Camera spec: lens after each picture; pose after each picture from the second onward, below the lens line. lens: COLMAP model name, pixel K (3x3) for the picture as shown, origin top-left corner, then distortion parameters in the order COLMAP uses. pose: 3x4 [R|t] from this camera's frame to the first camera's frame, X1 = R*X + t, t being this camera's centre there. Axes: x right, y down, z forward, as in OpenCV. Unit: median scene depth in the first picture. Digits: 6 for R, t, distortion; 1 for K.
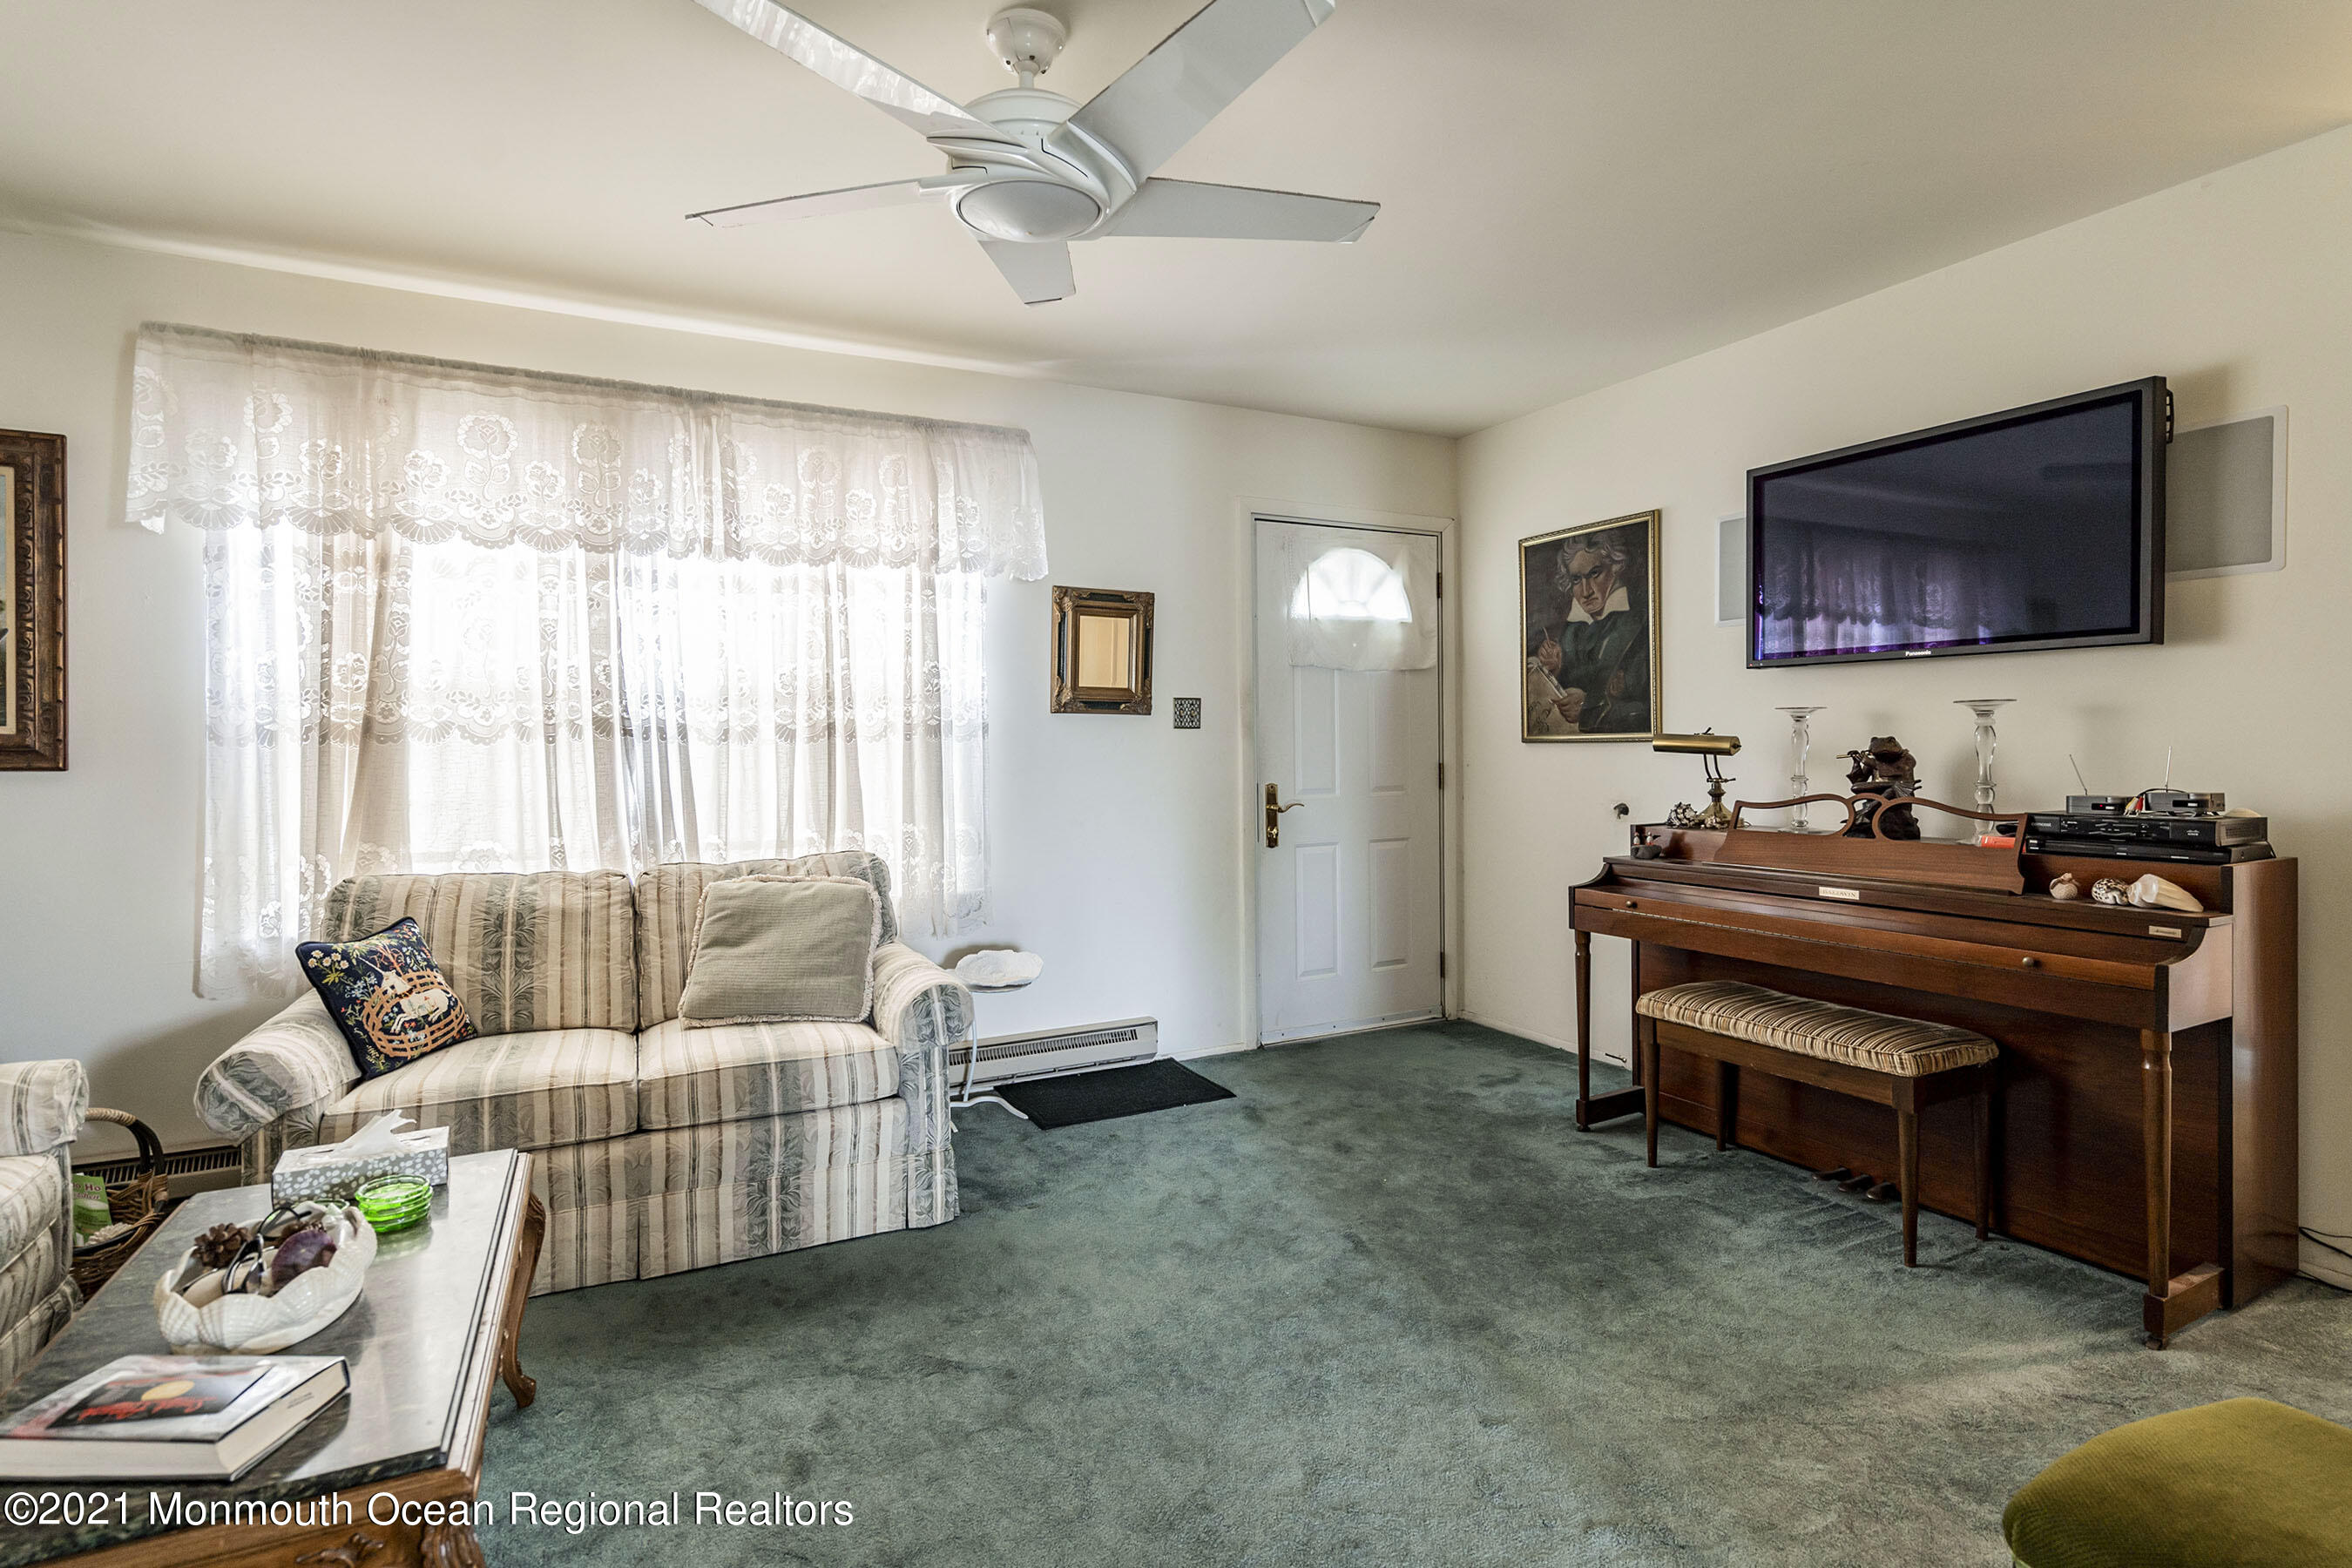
lens RADIAL K [[1120.3, 0, 1173.4], [0, 1120.3, 758.9], [0, 0, 1]] dist [-0.001611, -0.000068]
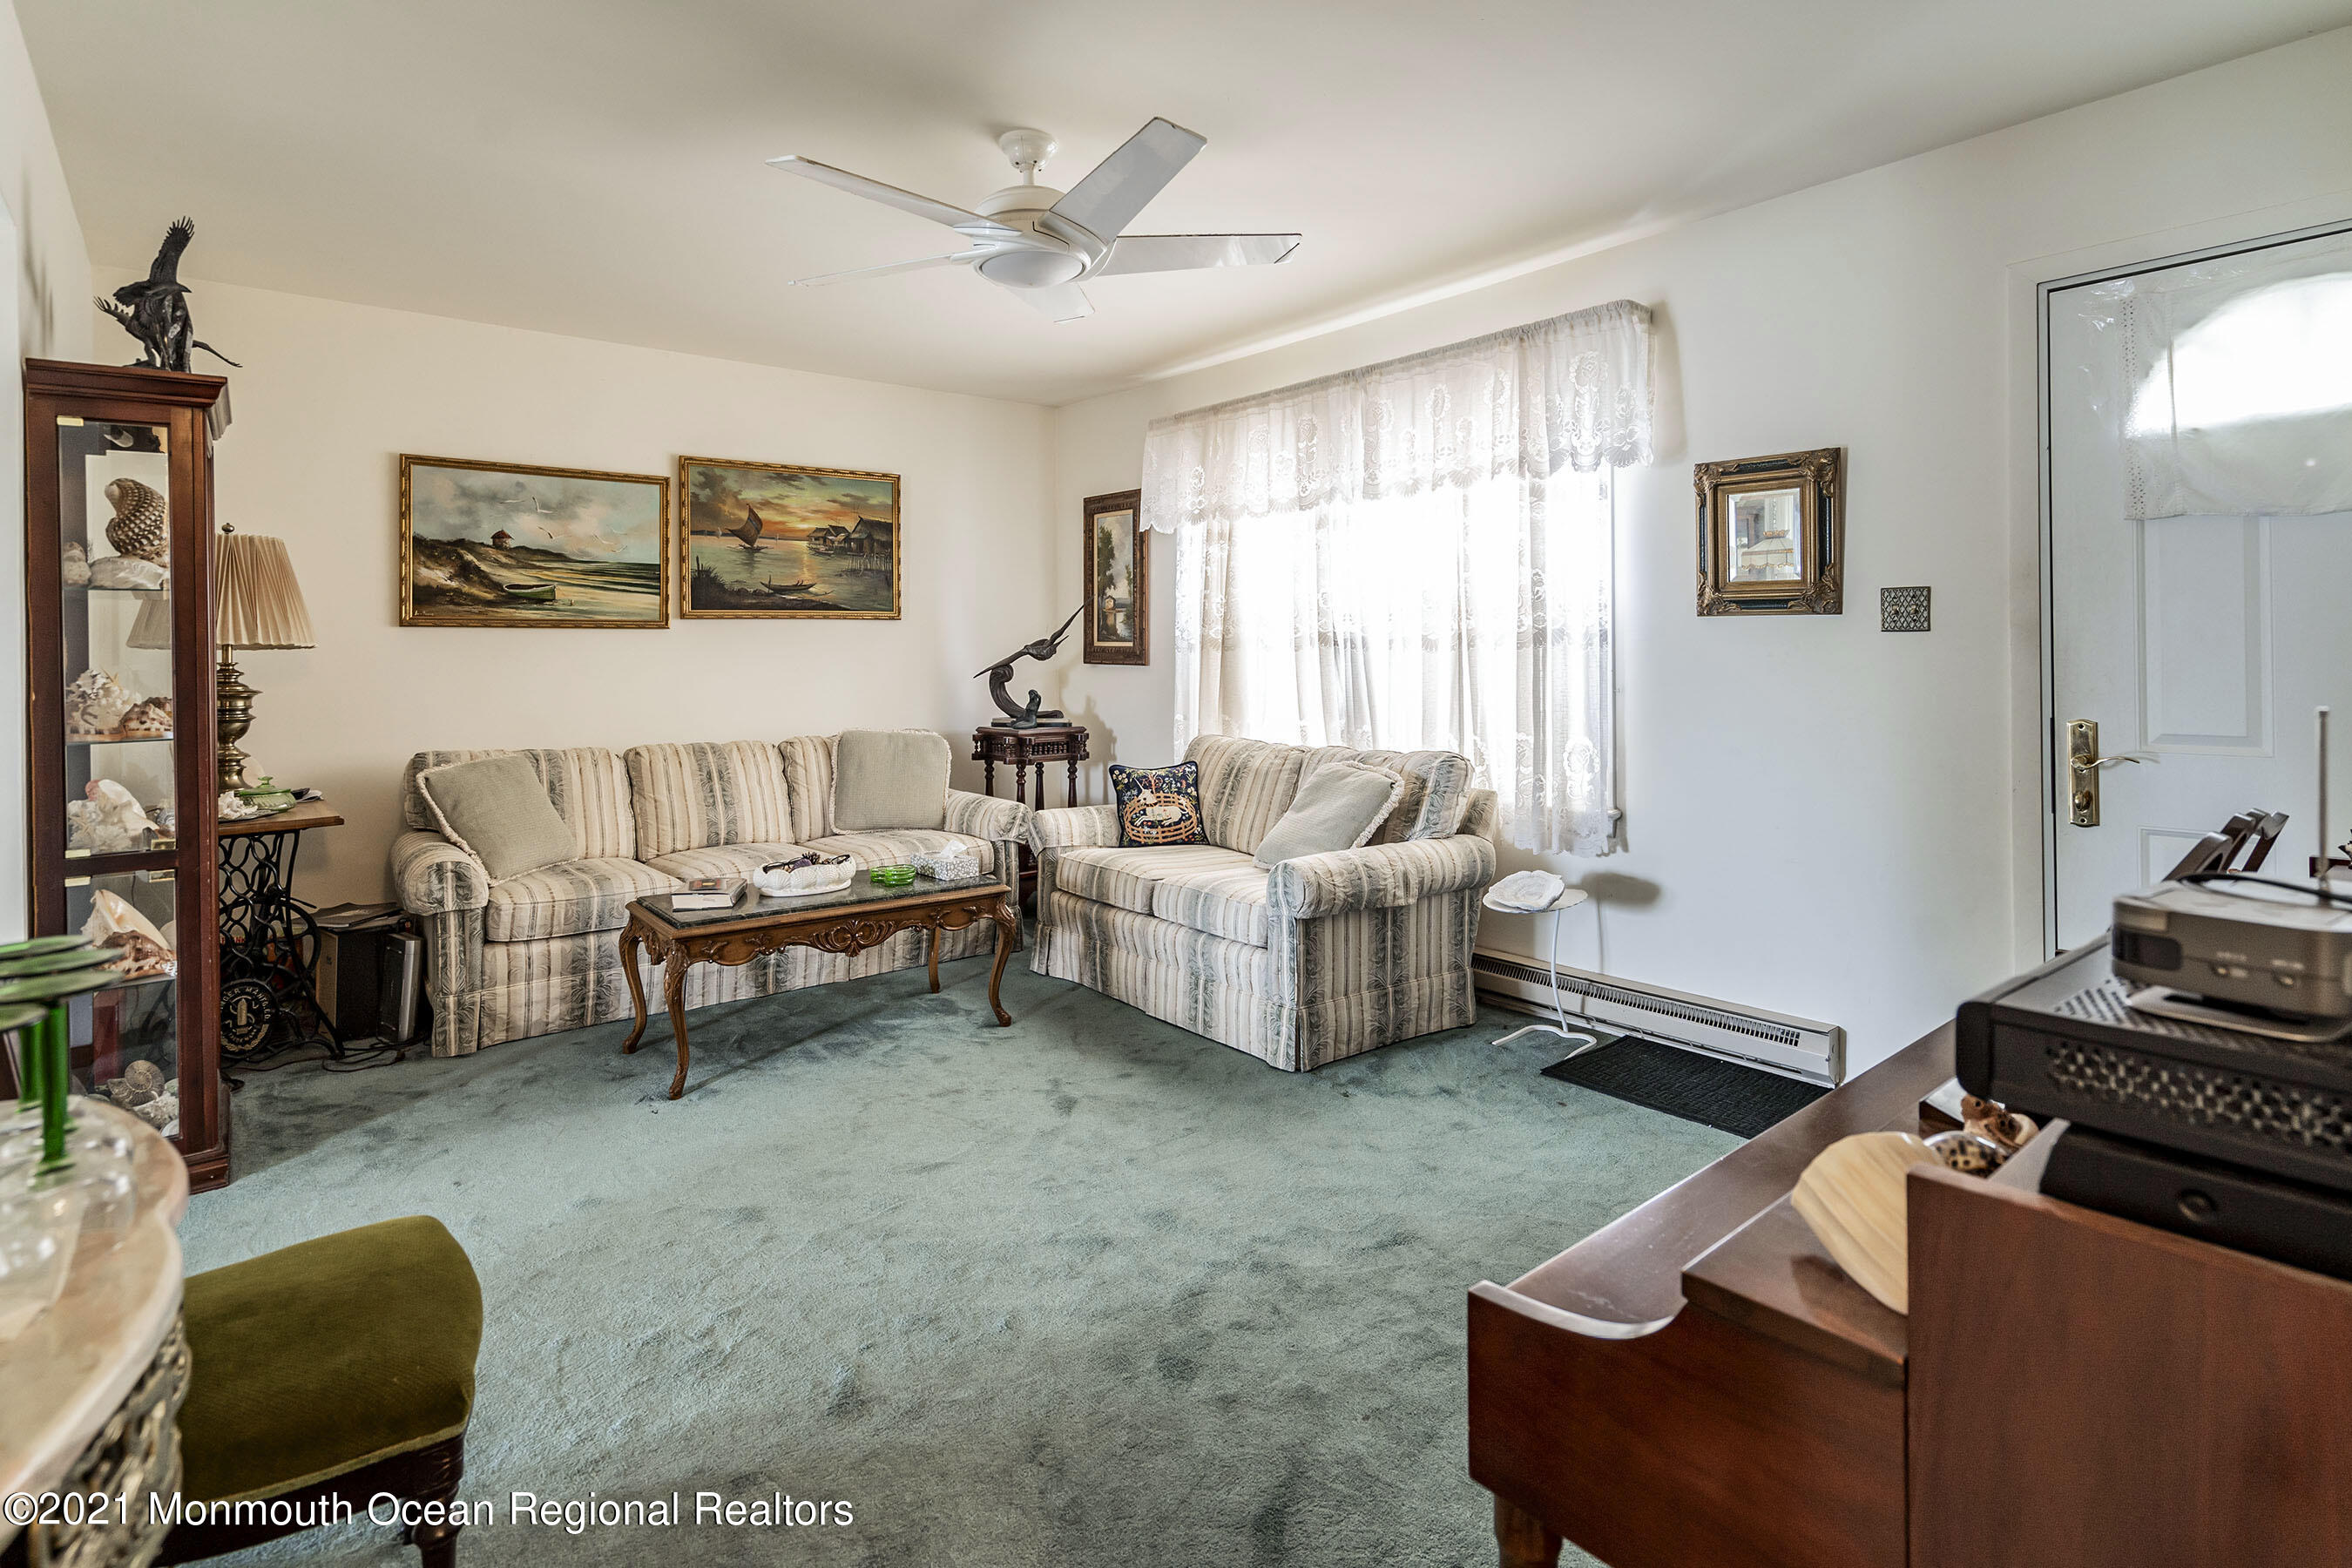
lens RADIAL K [[1167.9, 0, 1174.4], [0, 1167.9, 640.4], [0, 0, 1]] dist [-0.000582, -0.000071]
pose [[0.217794, -0.000799, -0.975994, 0.734637], [-0.005343, 0.999984, -0.002011, -0.021517], [0.975980, 0.005653, 0.217786, 0.481192]]
